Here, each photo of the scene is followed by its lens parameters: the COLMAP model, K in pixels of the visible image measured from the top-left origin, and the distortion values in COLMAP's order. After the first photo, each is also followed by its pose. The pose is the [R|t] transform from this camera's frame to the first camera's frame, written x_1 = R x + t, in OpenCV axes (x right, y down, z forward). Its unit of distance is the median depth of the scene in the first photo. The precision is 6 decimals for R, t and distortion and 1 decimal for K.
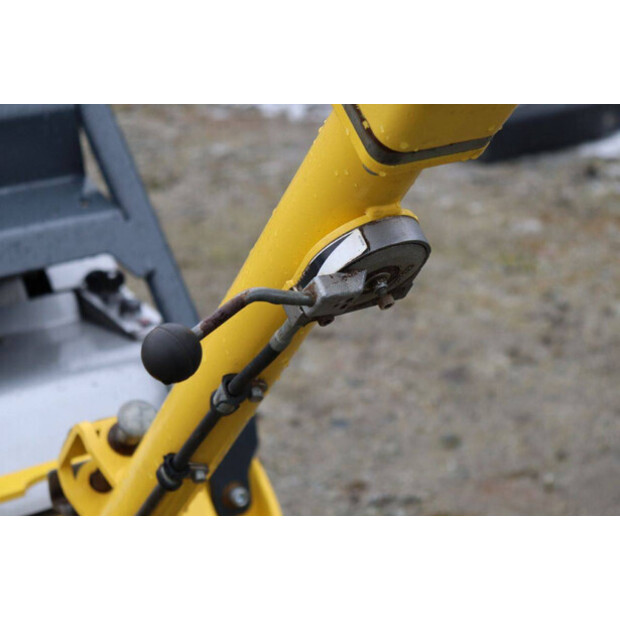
lens RADIAL K [[1425.3, 0, 310.0], [0, 1425.3, 310.0], [0, 0, 1]] dist [0.392047, 0.418686]
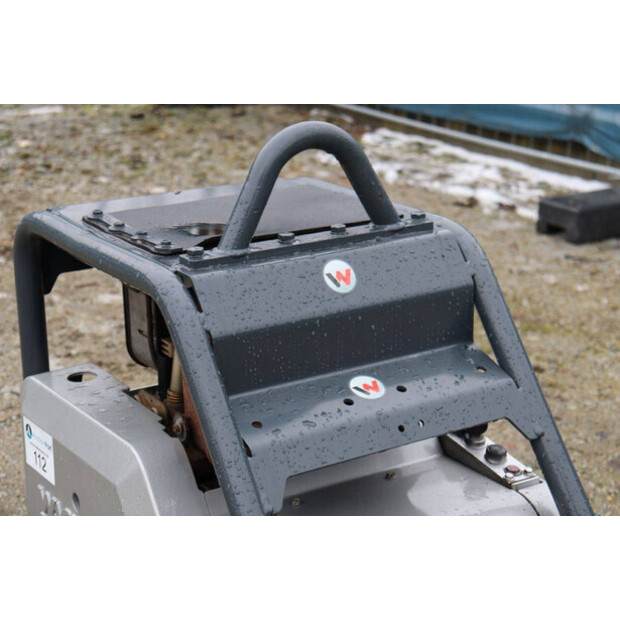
lens RADIAL K [[1264.8, 0, 324.2], [0, 1264.8, 310.5], [0, 0, 1]] dist [0.333705, 0.044468]
pose [[0.997487, 0.067463, 0.021655, -0.301602], [-0.067479, 0.997721, 0.000035, -0.110613], [-0.021603, -0.001496, 0.999766, -0.033390]]
